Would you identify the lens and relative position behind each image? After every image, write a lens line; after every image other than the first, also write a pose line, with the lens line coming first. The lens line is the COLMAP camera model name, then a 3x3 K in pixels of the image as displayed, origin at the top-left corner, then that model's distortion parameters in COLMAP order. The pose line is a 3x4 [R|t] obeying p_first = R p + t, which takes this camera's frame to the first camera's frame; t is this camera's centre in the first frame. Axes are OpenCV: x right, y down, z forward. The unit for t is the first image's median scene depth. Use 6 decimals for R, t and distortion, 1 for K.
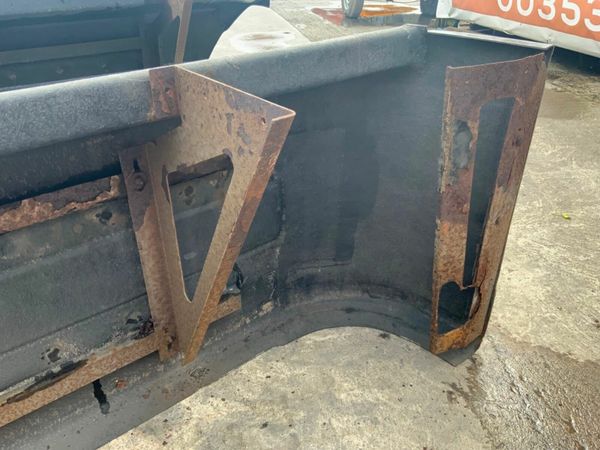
lens RADIAL K [[495.3, 0, 301.1], [0, 495.3, 217.3], [0, 0, 1]] dist [0.072799, -0.100738]
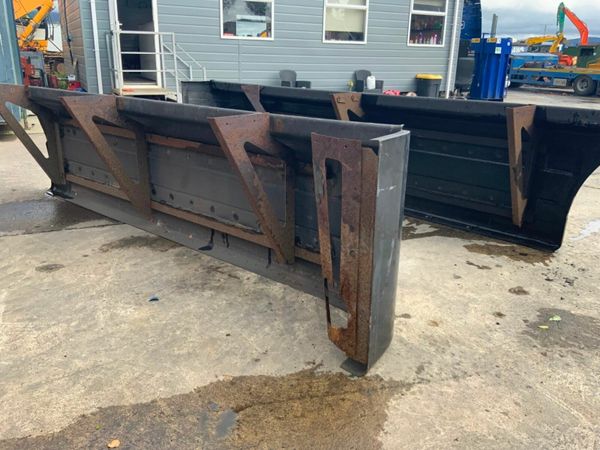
lens RADIAL K [[495.3, 0, 301.1], [0, 495.3, 217.3], [0, 0, 1]] dist [0.072799, -0.100738]
pose [[0.173062, 0.291640, -0.940742, 1.319374], [-0.491290, 0.853401, 0.174184, -0.200968], [0.853630, 0.432033, 0.290971, 0.338548]]
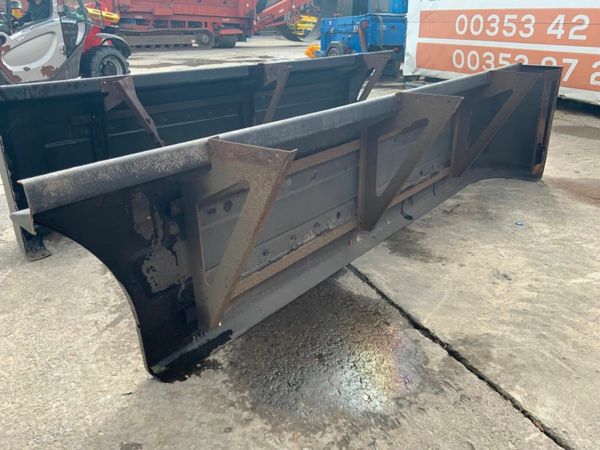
lens RADIAL K [[495.3, 0, 301.1], [0, 495.3, 217.3], [0, 0, 1]] dist [0.072799, -0.100738]
pose [[0.978698, -0.082343, 0.188066, -1.401893], [0.105003, 0.987930, -0.113877, 0.623912], [-0.176420, 0.131199, 0.975532, -1.346145]]
